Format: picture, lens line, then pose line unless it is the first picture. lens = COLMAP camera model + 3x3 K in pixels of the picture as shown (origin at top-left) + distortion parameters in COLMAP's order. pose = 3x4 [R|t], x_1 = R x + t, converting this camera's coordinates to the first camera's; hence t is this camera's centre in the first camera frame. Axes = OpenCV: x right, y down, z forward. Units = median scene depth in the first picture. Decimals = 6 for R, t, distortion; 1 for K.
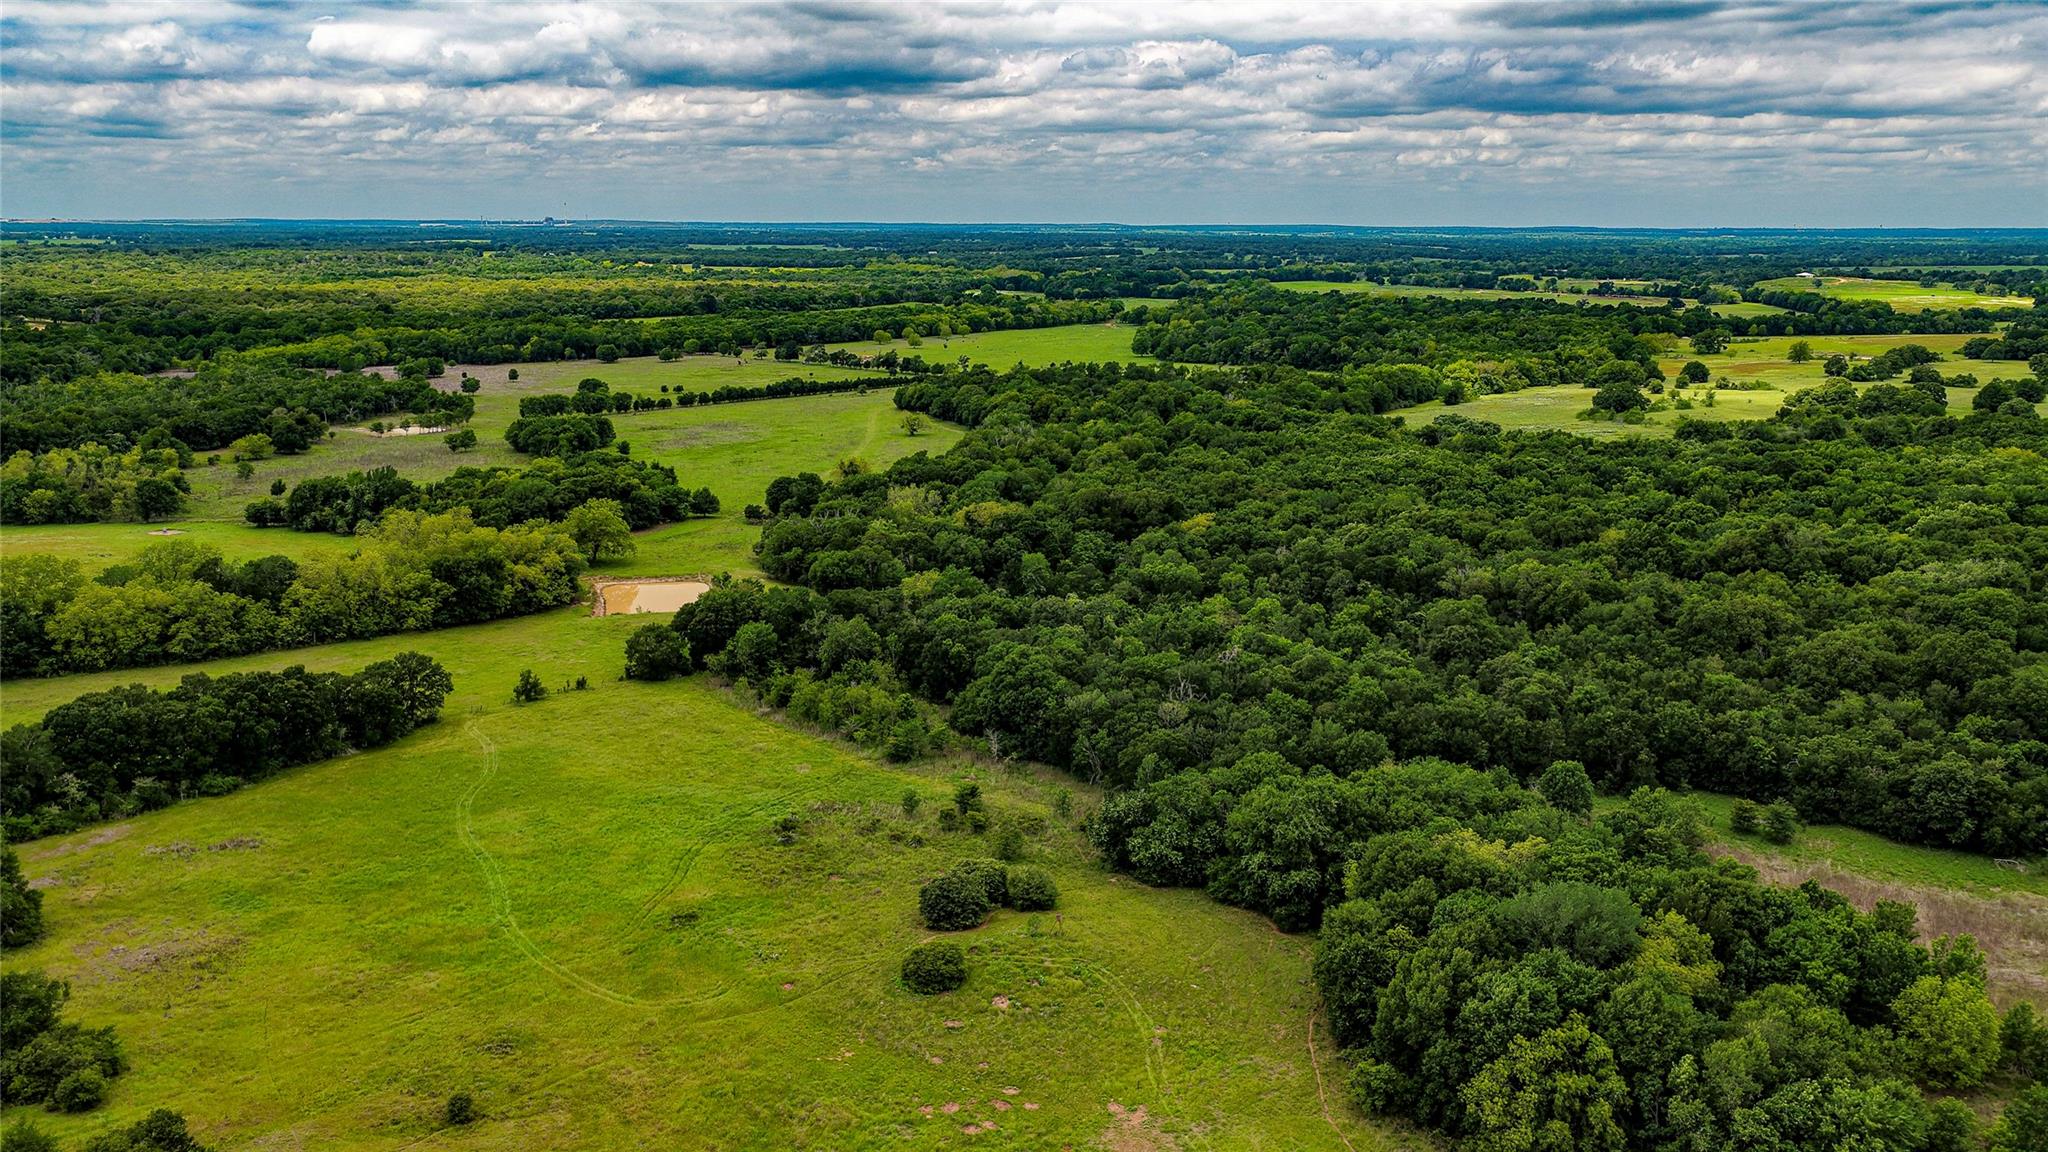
lens RADIAL K [[1699.0, 0, 1021.2], [0, 1699.0, 575.4], [0, 0, 1]] dist [-0.008928, 0.026044]
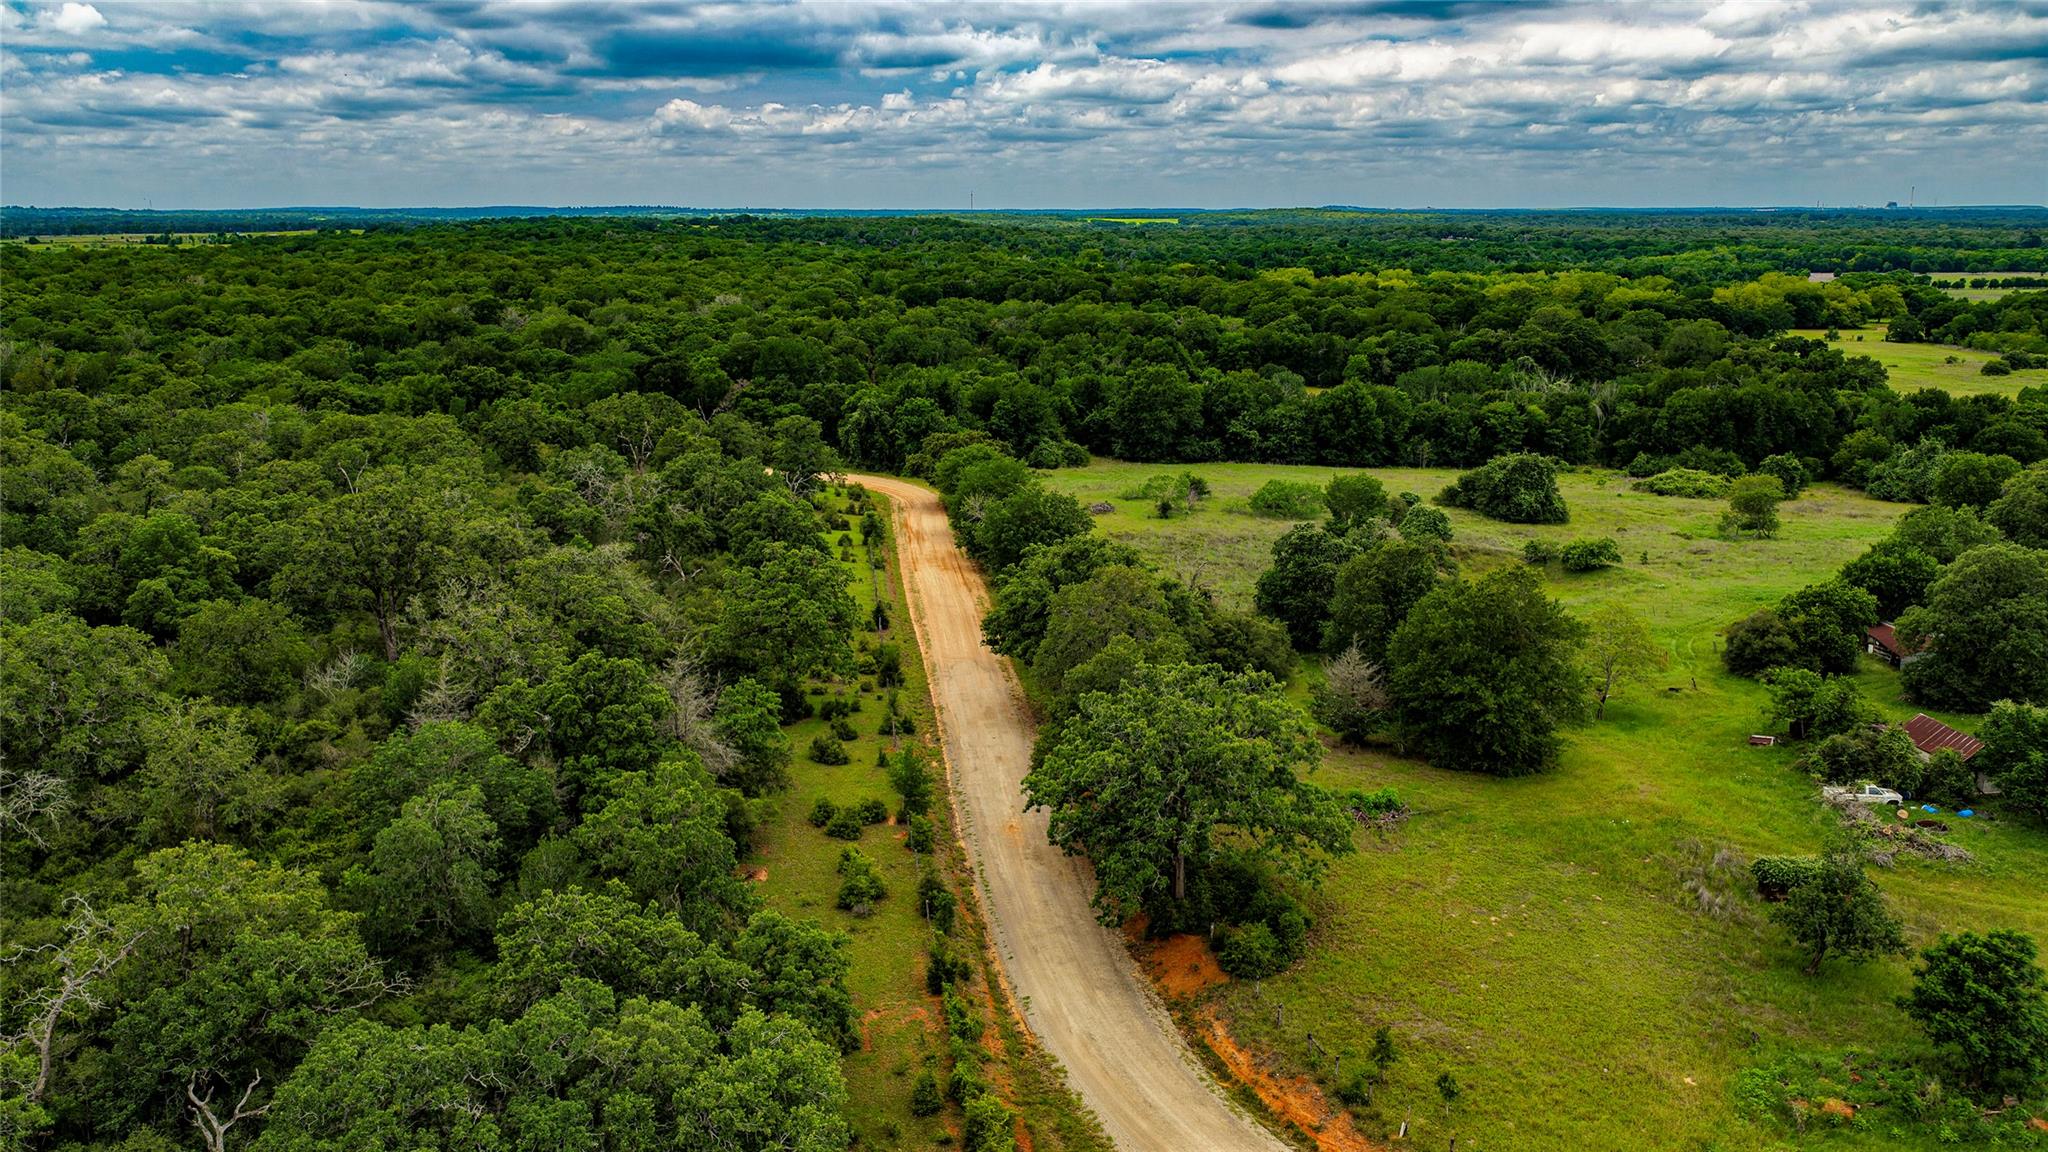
lens RADIAL K [[1699.0, 0, 1026.8], [0, 1699.0, 567.8], [0, 0, 1]] dist [-0.008928, 0.026044]
pose [[0.746076, 0.132455, -0.652553, 0.138756], [-0.131874, 0.989996, 0.050175, 0.145624], [0.652671, 0.048620, 0.756080, -0.451808]]
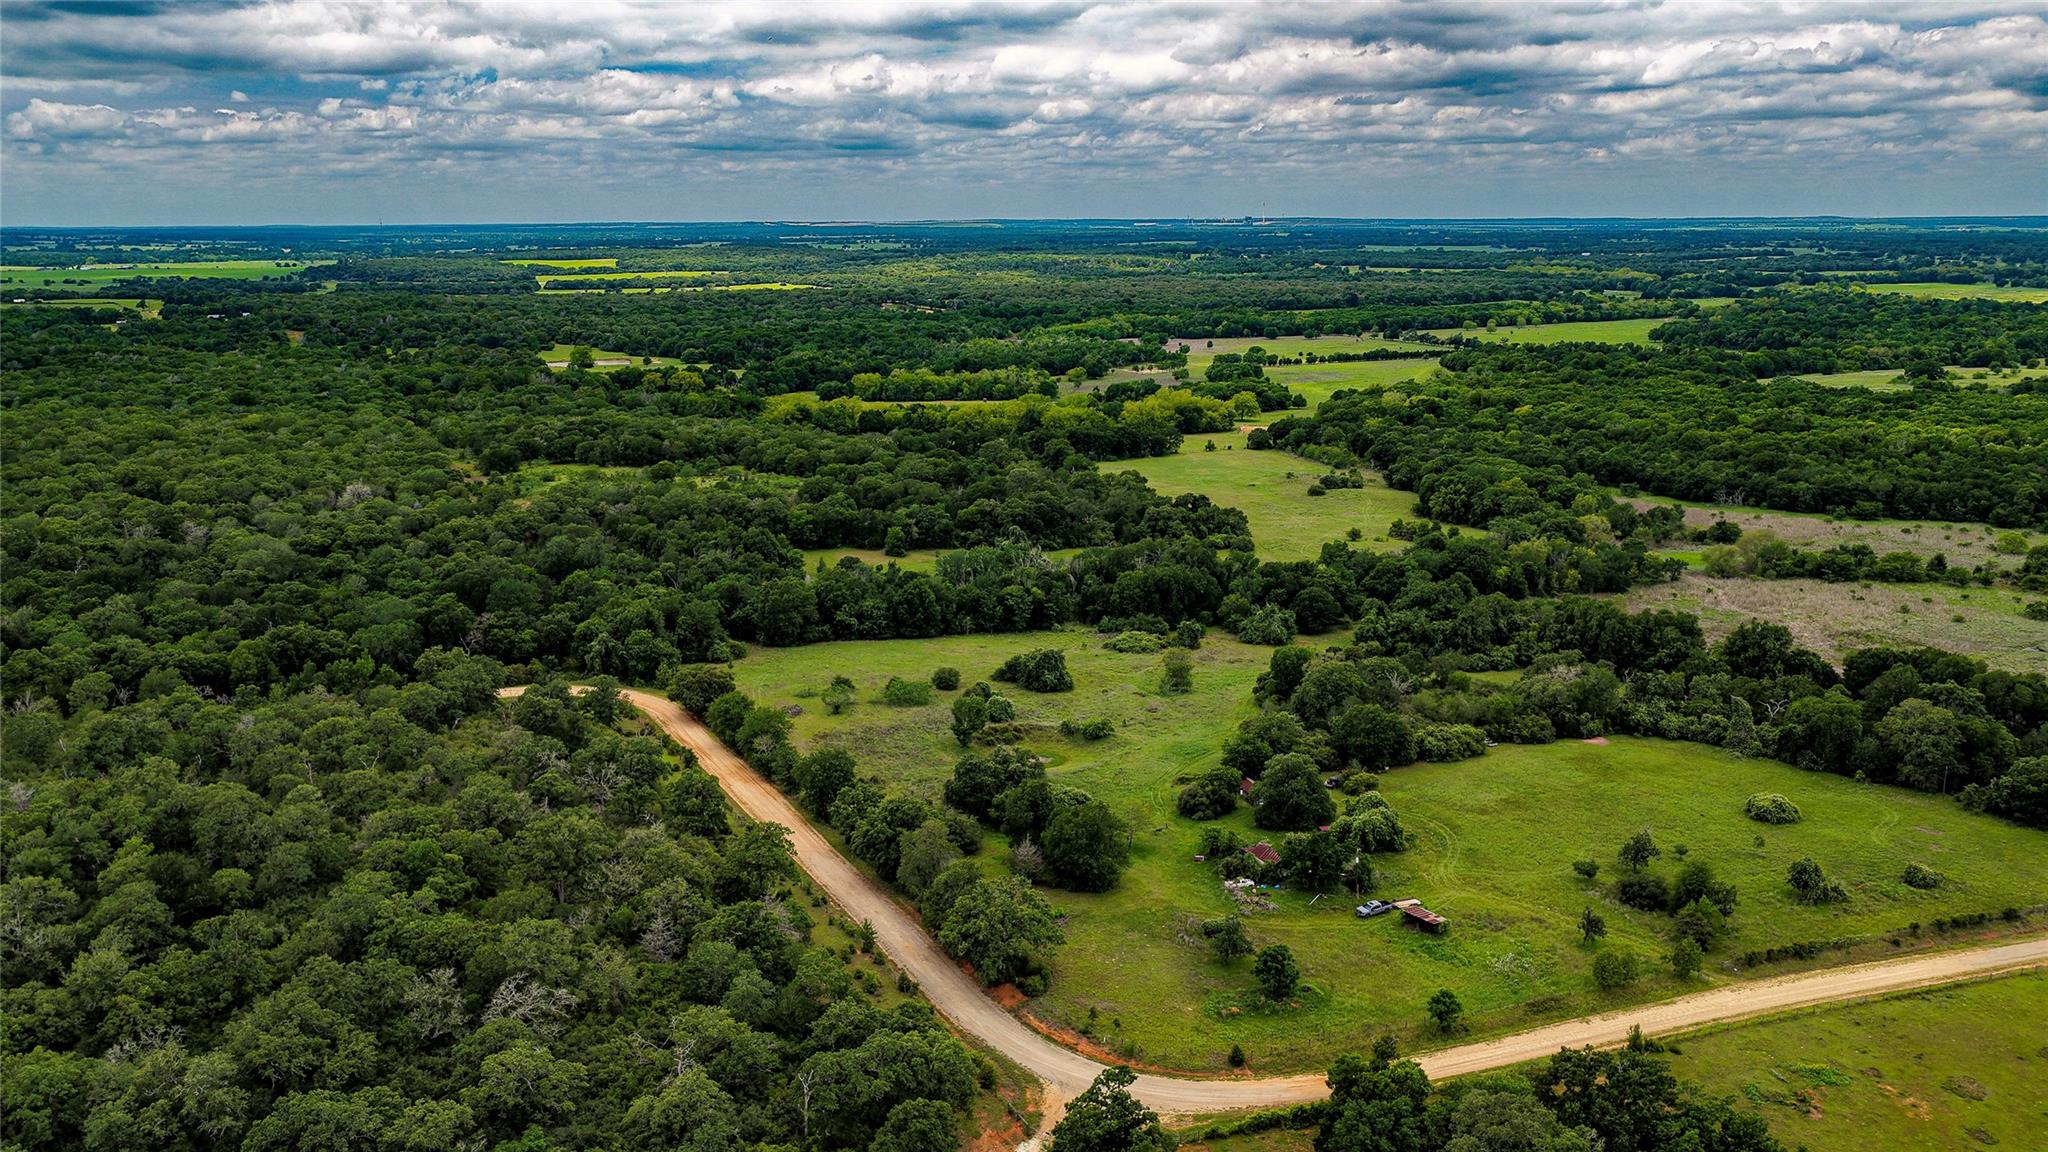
lens RADIAL K [[1699.0, 0, 1025.0], [0, 1699.0, 571.9], [0, 0, 1]] dist [-0.008928, 0.026044]
pose [[0.923066, 0.069373, -0.378334, 0.186302], [-0.068766, 0.997518, 0.015132, 0.097475], [0.378445, 0.012048, 0.925546, -0.633047]]
